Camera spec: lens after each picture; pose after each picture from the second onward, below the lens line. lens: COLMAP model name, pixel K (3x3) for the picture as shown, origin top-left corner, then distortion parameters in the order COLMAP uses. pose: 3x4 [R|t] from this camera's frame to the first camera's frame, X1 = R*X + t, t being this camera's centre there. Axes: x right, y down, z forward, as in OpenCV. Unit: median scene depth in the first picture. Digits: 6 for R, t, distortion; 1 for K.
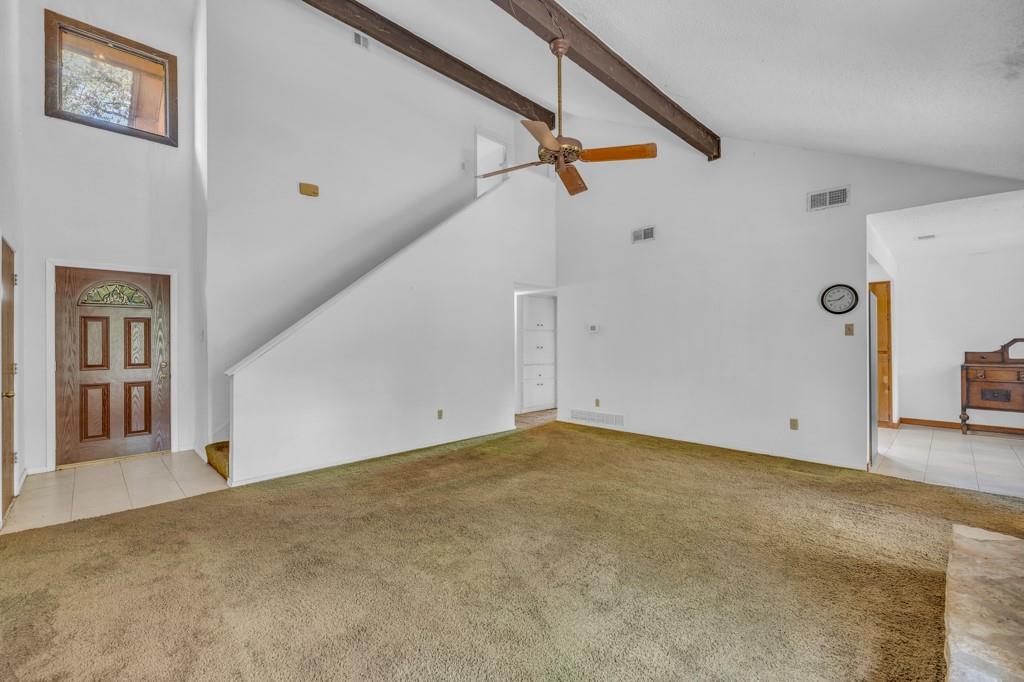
lens RADIAL K [[432.6, 0, 512.3], [0, 432.6, 343.1], [0, 0, 1]] dist [-0.001016, -0.000147]
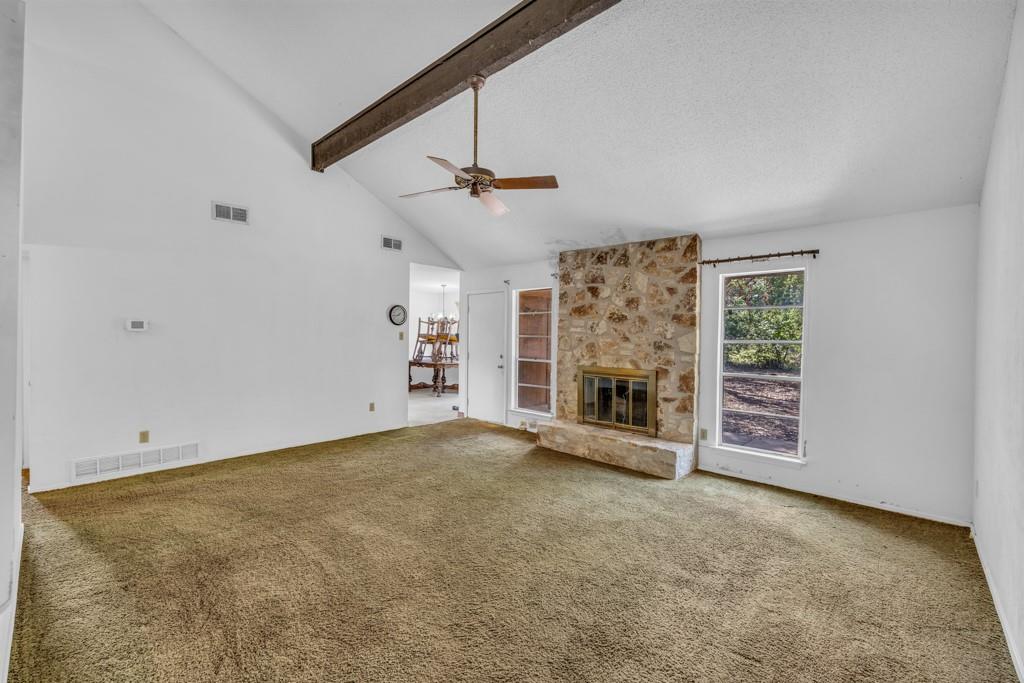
lens RADIAL K [[432.9, 0, 505.6], [0, 432.9, 339.0], [0, 0, 1]] dist [0.002788, 0.000510]
pose [[-0.047403, -0.006293, 0.998856, -0.707975], [-0.009722, 0.999936, 0.005838, -0.031596], [-0.998829, -0.009434, -0.047461, 0.682736]]
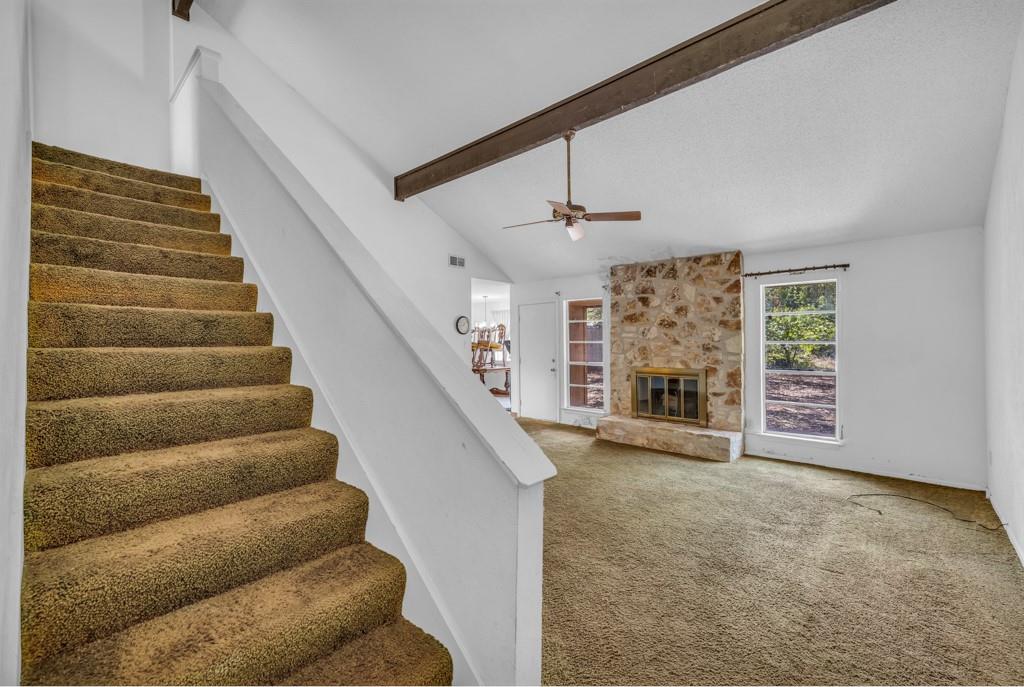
lens RADIAL K [[432.7, 0, 508.1], [0, 432.7, 338.8], [0, 0, 1]] dist [0.004178, 0.000196]
pose [[-0.051220, 0.009944, 0.998638, -0.861554], [0.011008, 0.999895, -0.009392, -0.031993], [-0.998627, 0.010512, -0.051325, 0.886808]]
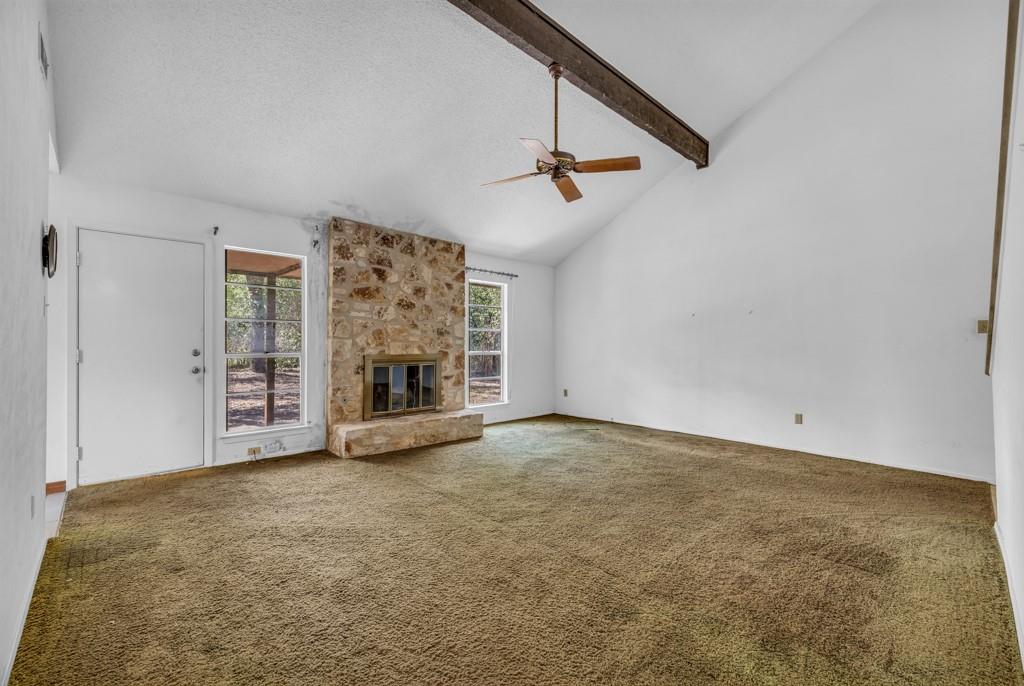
lens RADIAL K [[432.9, 0, 505.6], [0, 432.9, 340.5], [0, 0, 1]] dist [0.002788, 0.000510]
pose [[-0.999798, -0.000606, 0.020067, 0.153209], [-0.000628, 0.999999, -0.001113, 0.014128], [-0.020067, -0.001125, -0.999798, 1.506713]]
